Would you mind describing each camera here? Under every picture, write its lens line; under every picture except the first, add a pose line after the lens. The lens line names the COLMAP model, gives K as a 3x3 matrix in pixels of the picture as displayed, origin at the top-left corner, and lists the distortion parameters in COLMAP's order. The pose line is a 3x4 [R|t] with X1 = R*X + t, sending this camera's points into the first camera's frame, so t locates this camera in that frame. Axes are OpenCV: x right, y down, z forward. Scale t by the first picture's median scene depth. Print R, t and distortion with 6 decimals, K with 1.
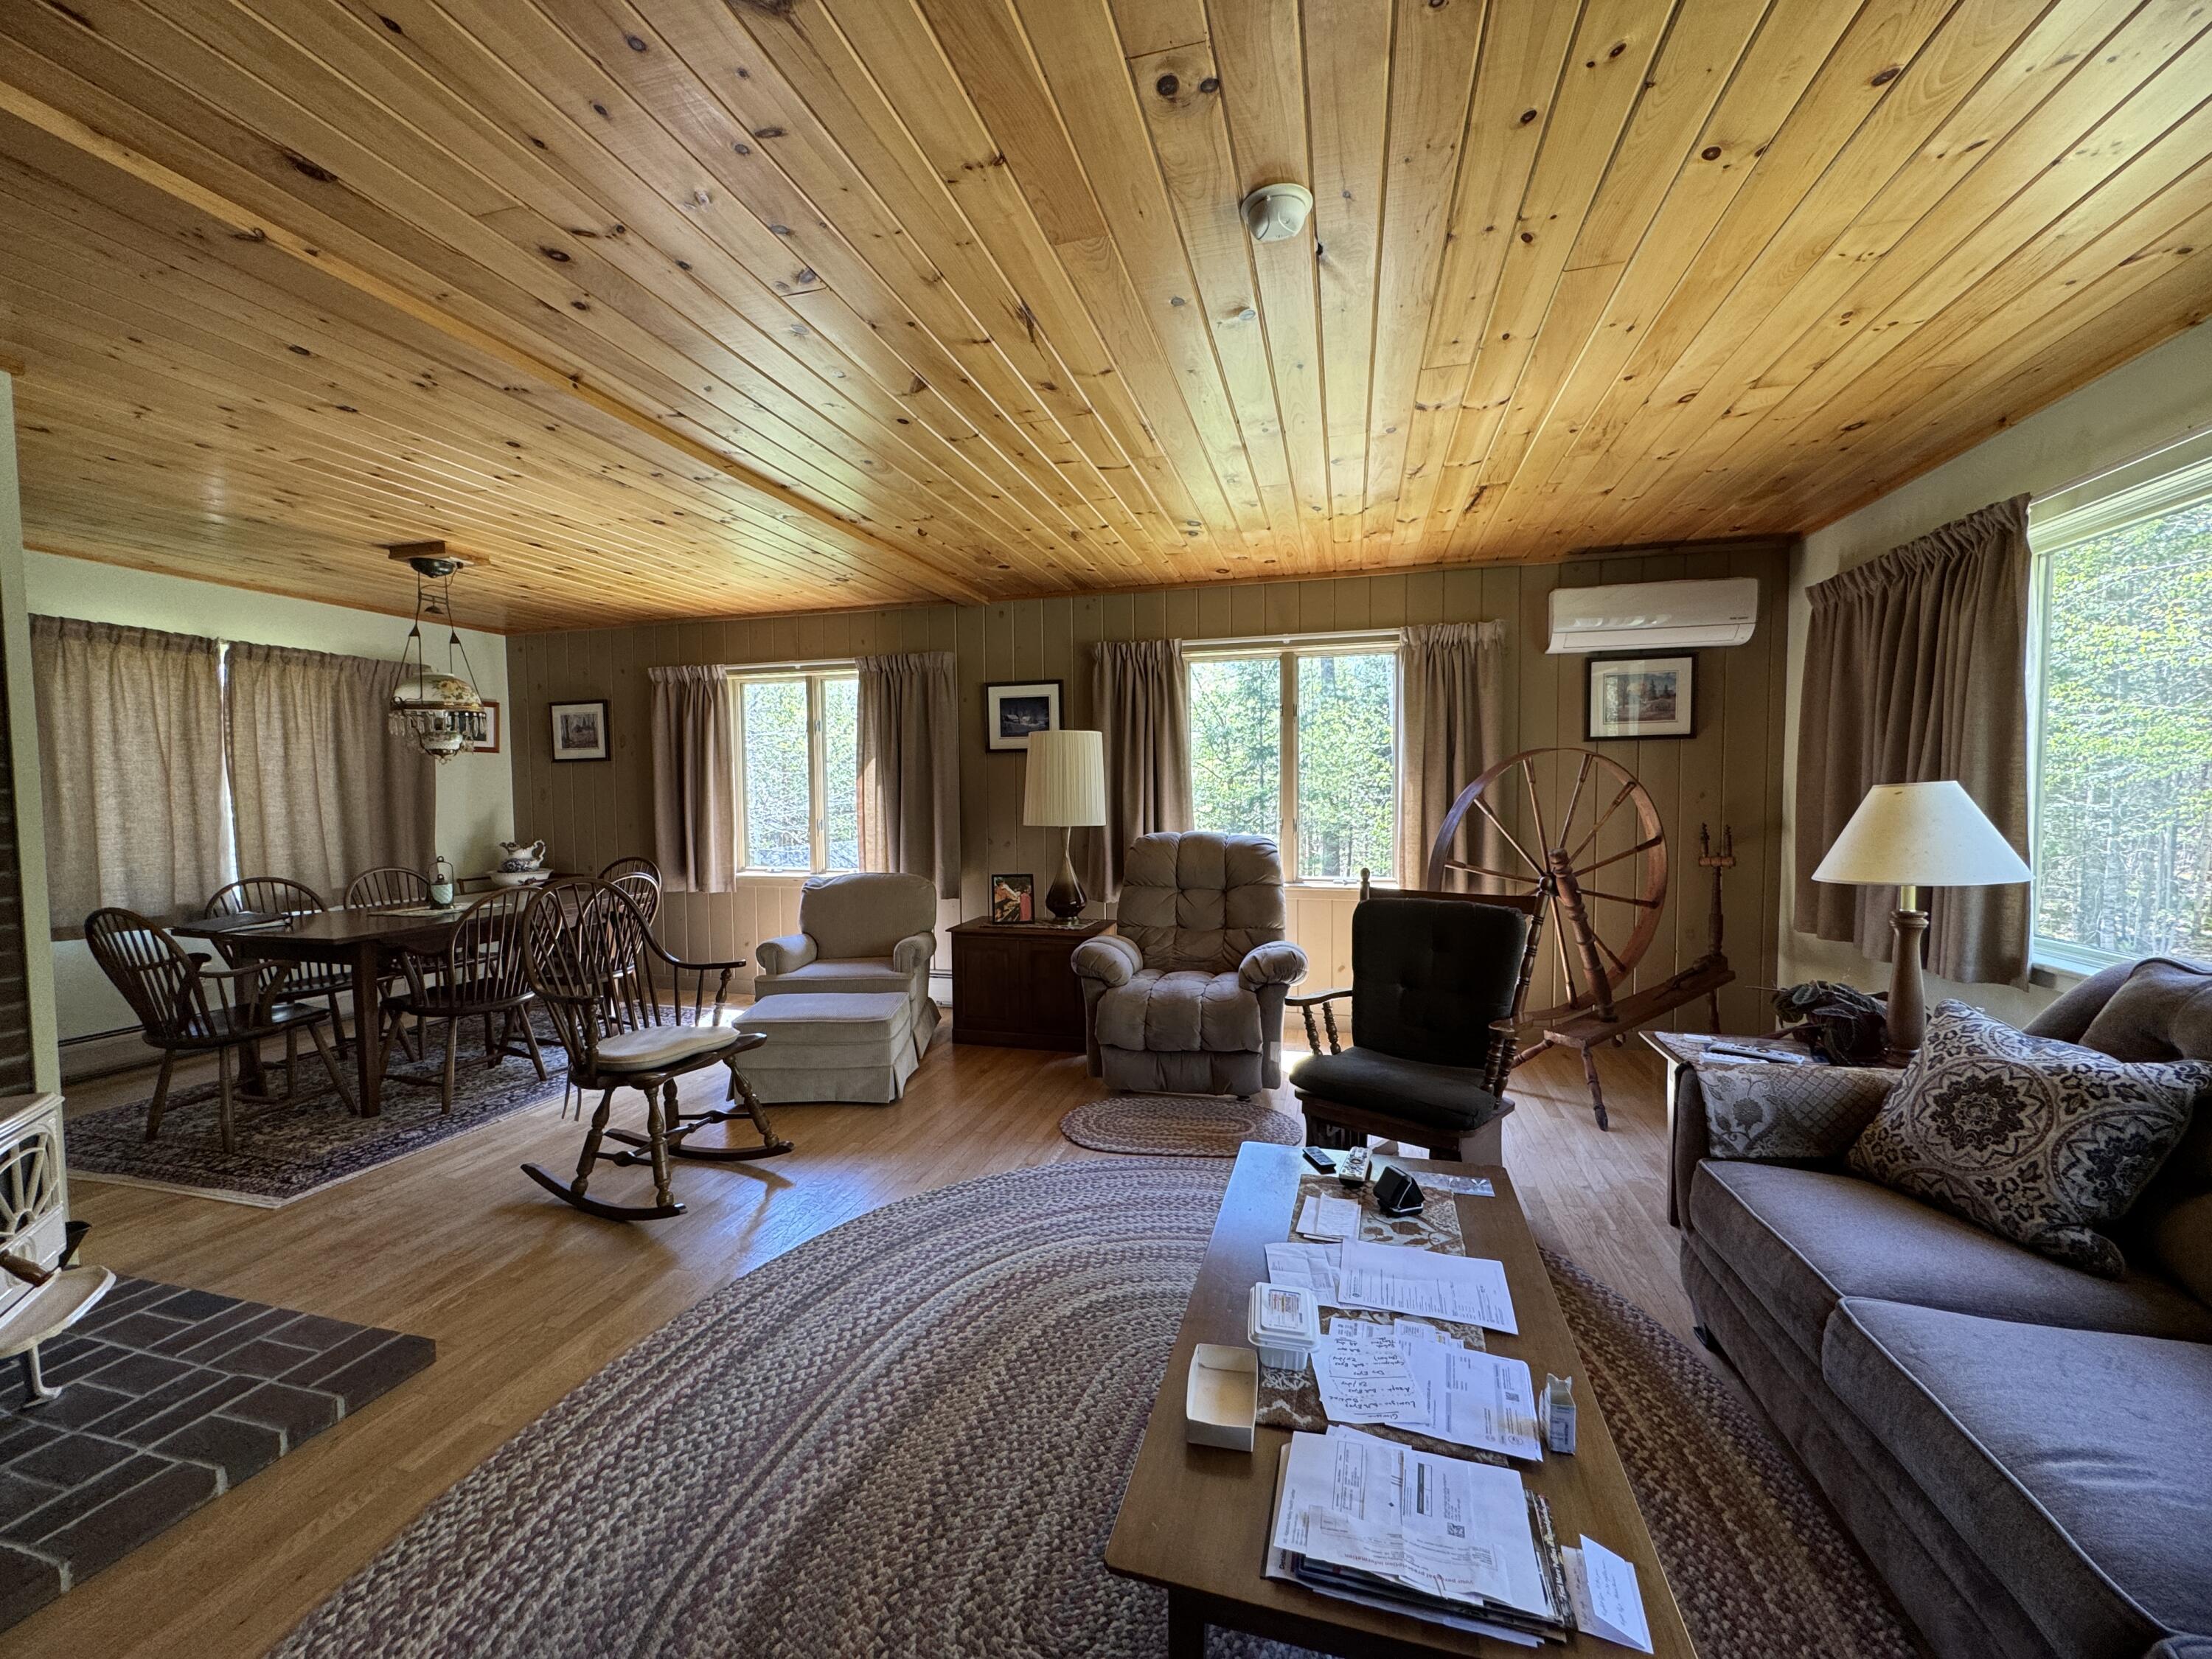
lens RADIAL K [[862.2, 0, 1106.0], [0, 862.2, 829.5], [0, 0, 1]] dist [-0.009732, -0.000065]
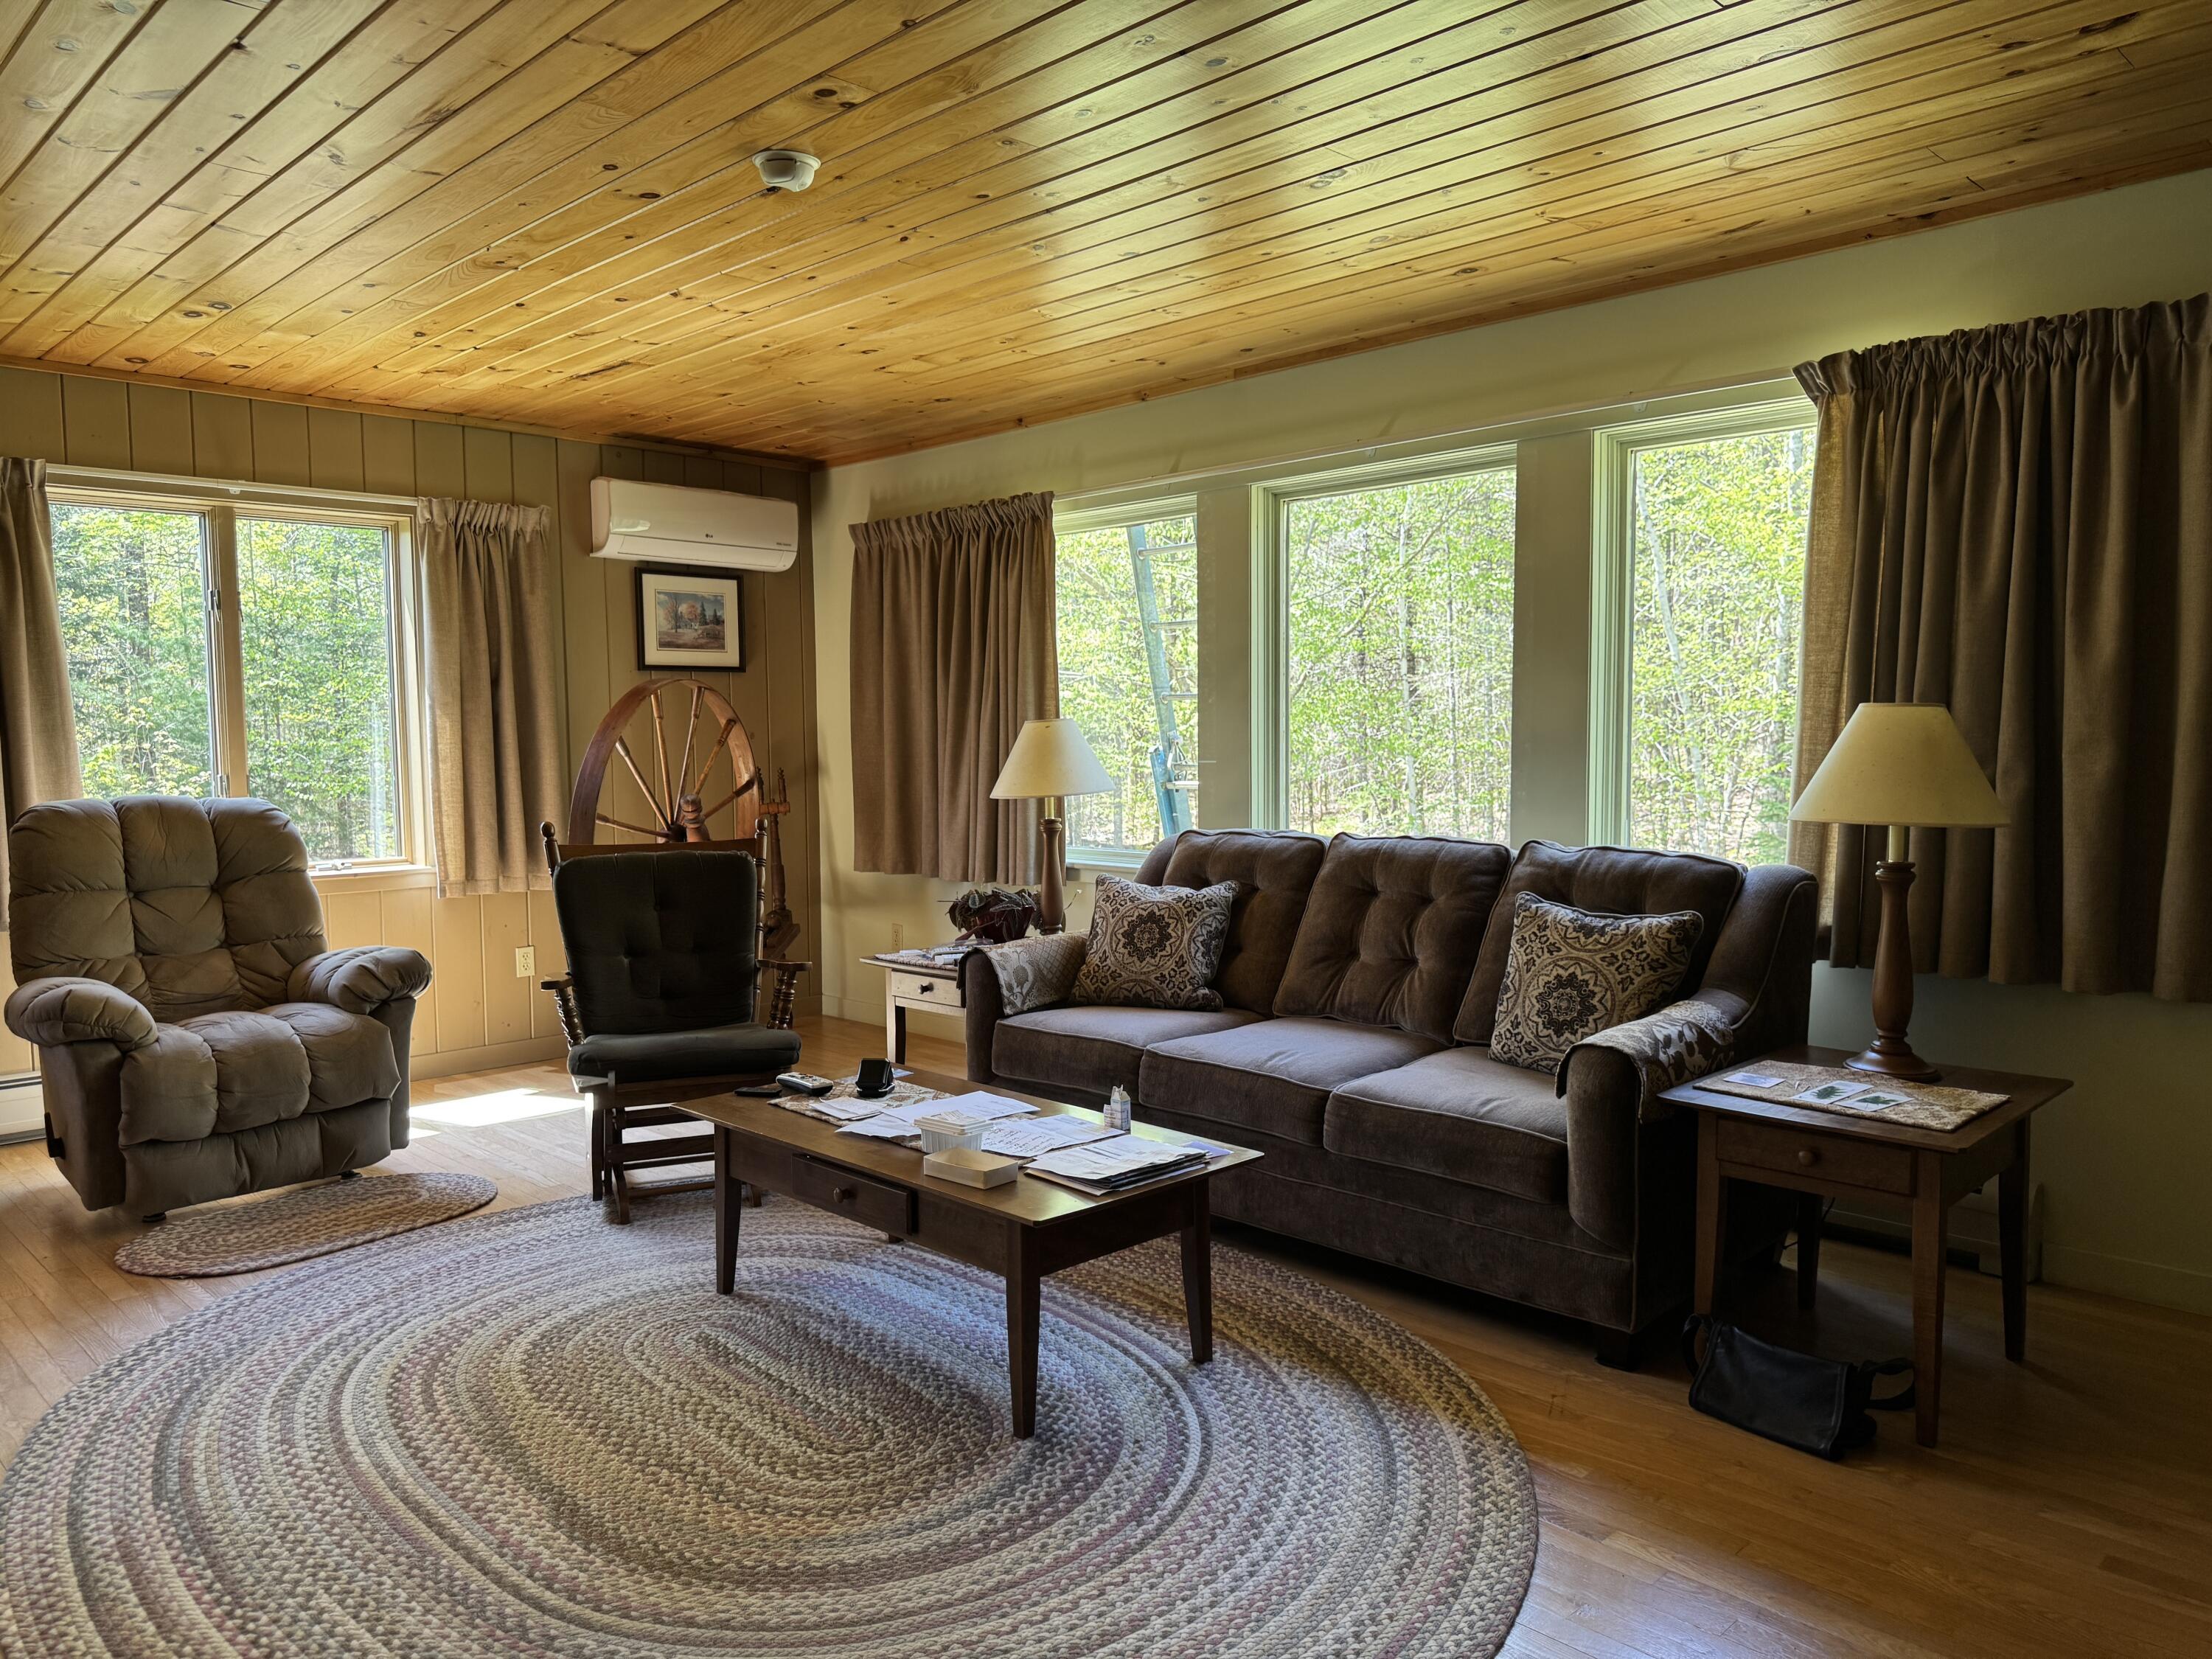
lens RADIAL K [[1549.3, 0, 1106.0], [0, 1549.3, 829.5], [0, 0, 1]] dist [0.001257, -0.093467]
pose [[0.484850, -0.045861, 0.873394, -0.701160], [0.039919, 0.998744, 0.030283, 0.029844], [-0.873686, 0.020182, 0.486071, -0.135236]]
